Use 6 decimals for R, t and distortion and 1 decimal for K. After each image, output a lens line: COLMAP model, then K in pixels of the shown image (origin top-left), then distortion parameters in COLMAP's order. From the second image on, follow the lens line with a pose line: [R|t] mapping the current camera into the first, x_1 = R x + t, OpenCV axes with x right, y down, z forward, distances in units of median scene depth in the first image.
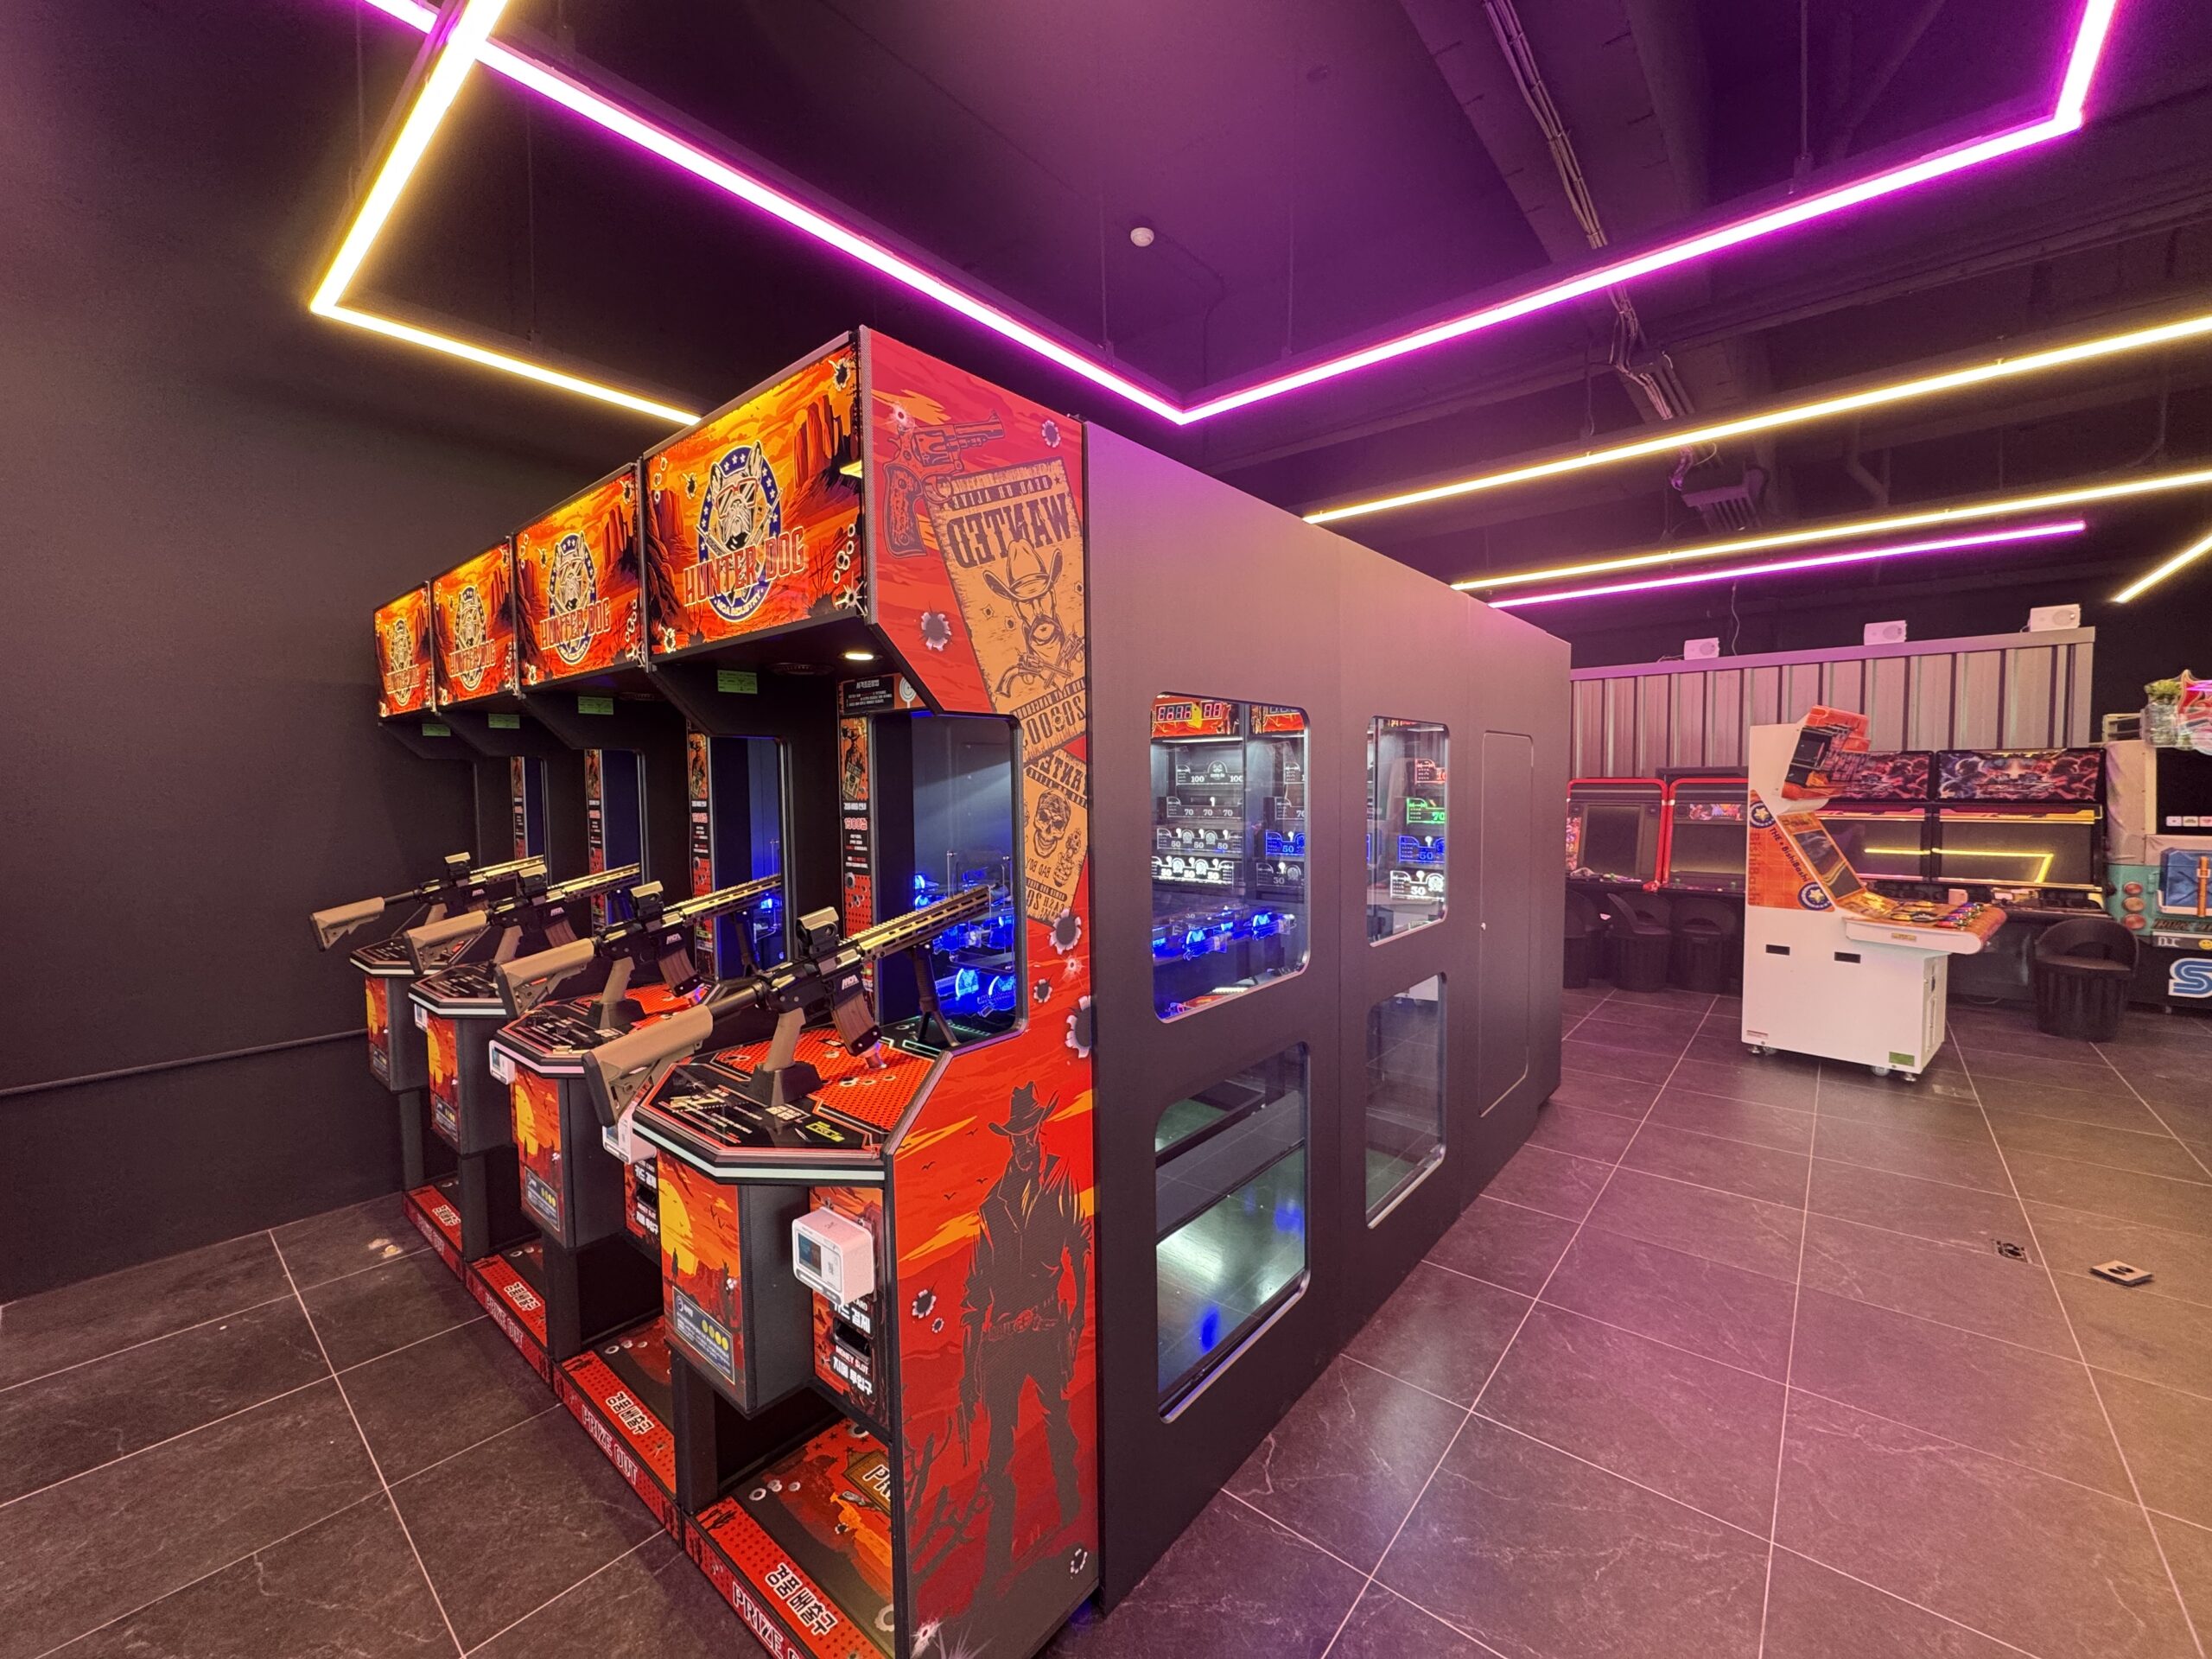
lens RADIAL K [[888.1, 0, 1116.3], [0, 888.1, 826.1], [0, 0, 1]] dist [-0.004426, 0.000748]
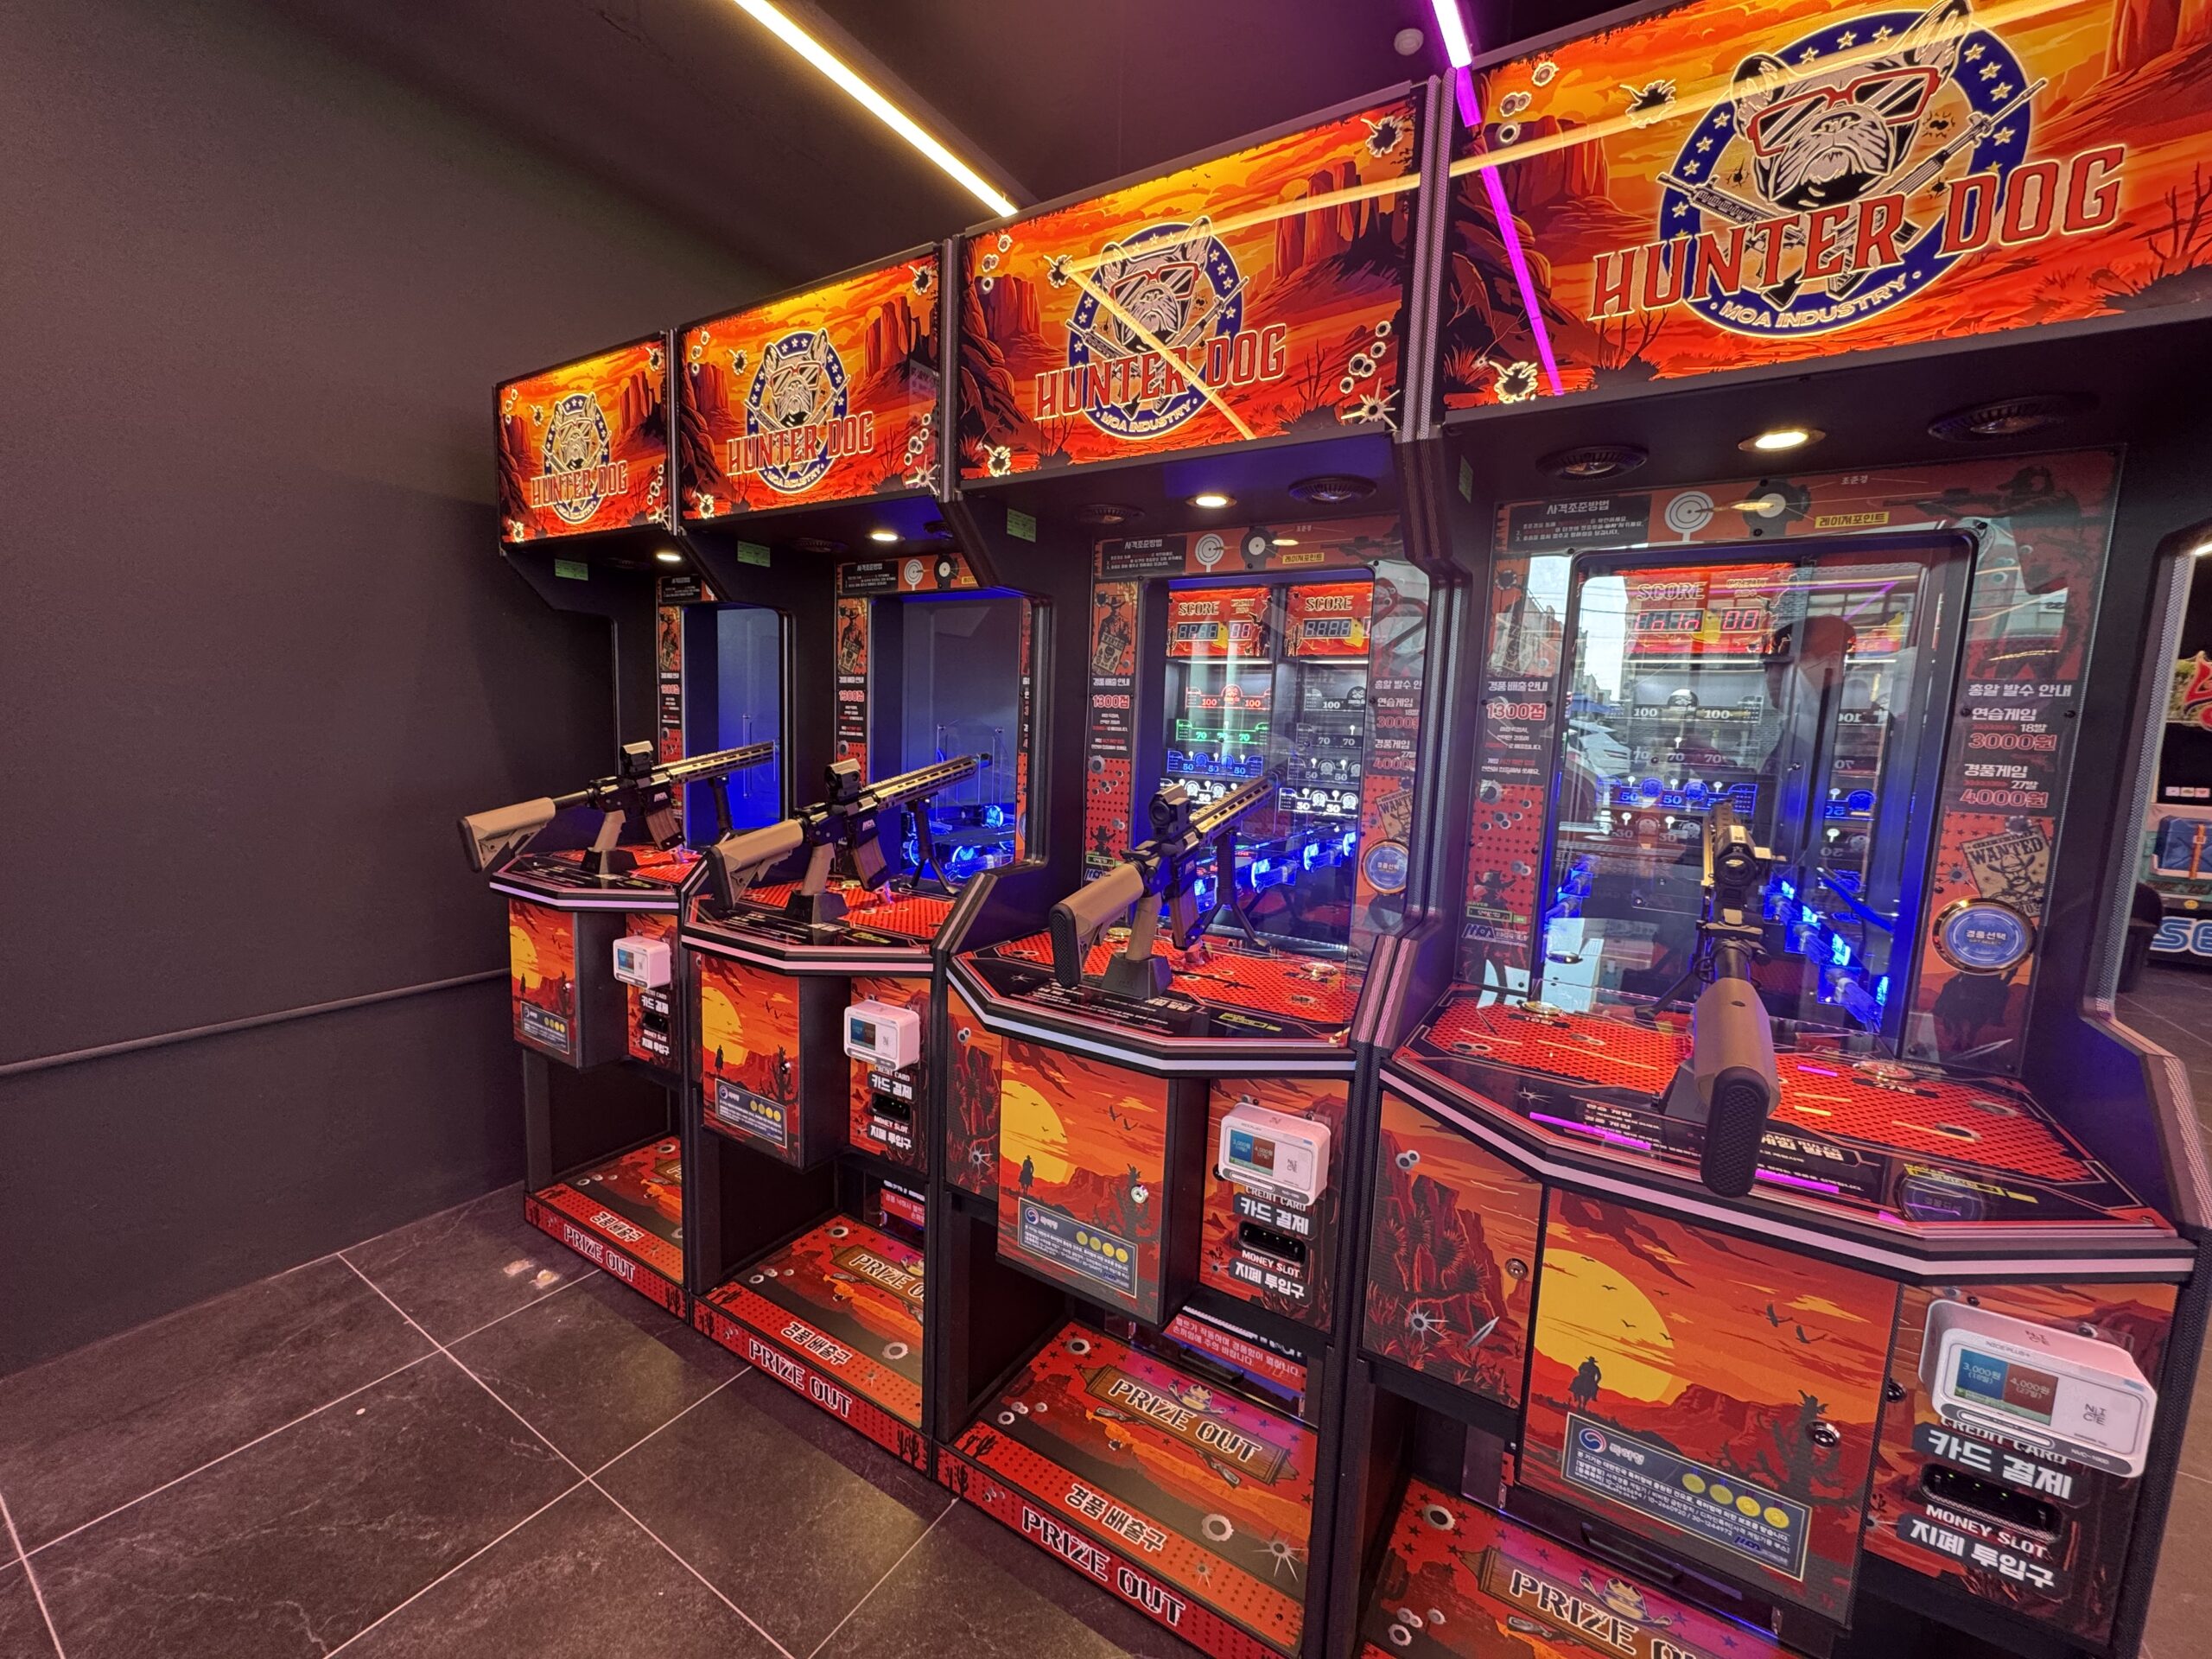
lens RADIAL K [[888.1, 0, 1117.3], [0, 888.1, 825.3], [0, 0, 1]] dist [-0.004426, 0.000748]
pose [[0.985167, 0.036037, 0.167771, -0.190834], [-0.046713, 0.997097, 0.060132, 0.098357], [-0.165117, -0.067077, 0.983990, -0.190069]]
